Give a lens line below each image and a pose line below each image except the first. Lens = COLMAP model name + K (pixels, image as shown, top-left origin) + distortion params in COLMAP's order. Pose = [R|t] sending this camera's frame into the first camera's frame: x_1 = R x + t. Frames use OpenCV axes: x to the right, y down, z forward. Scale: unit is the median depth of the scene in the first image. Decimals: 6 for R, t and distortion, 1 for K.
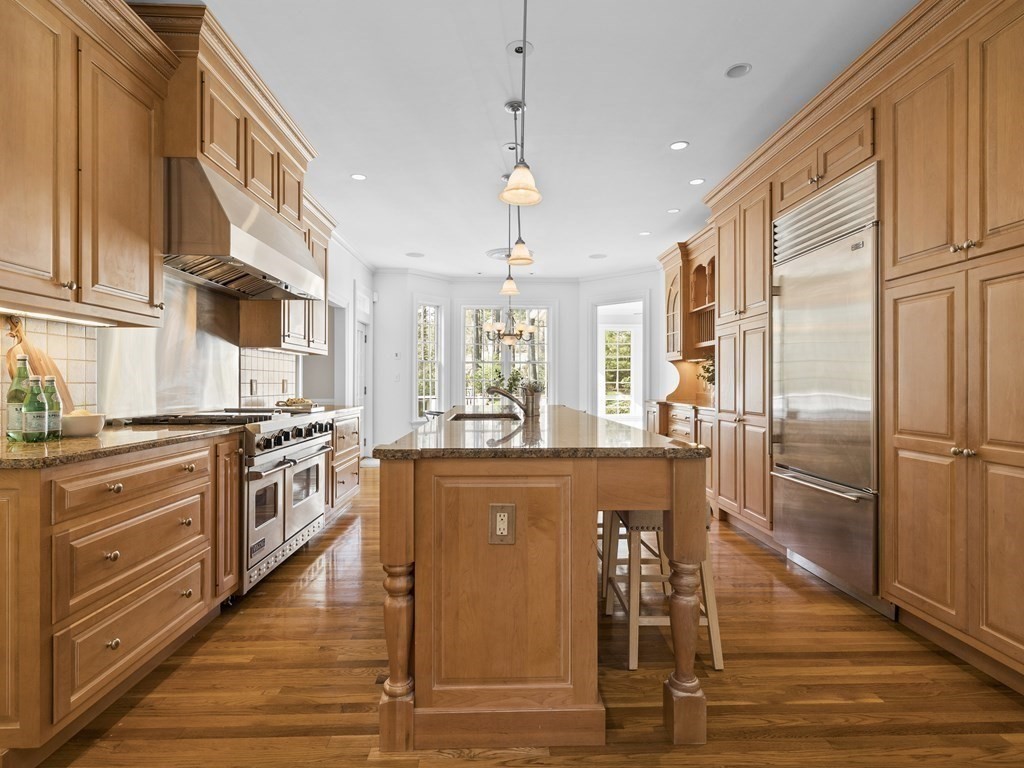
lens RADIAL K [[492.9, 0, 513.3], [0, 492.9, 385.6], [0, 0, 1]] dist [0.004535, 0.001150]
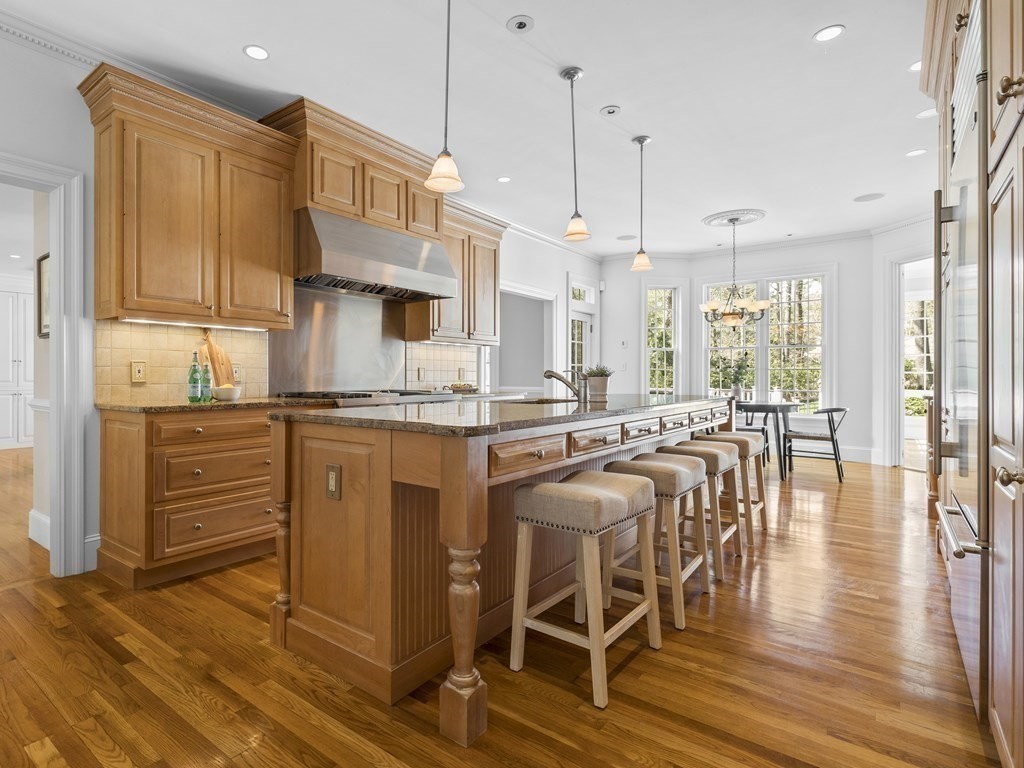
lens RADIAL K [[521.5, 0, 509.4], [0, 521.5, 378.7], [0, 0, 1]] dist [0.003288, 0.000866]
pose [[0.789742, 0.001247, -0.613438, 0.702809], [-0.001862, 0.999998, -0.000365, 0.024934], [0.613436, 0.001430, 0.789743, 0.187011]]
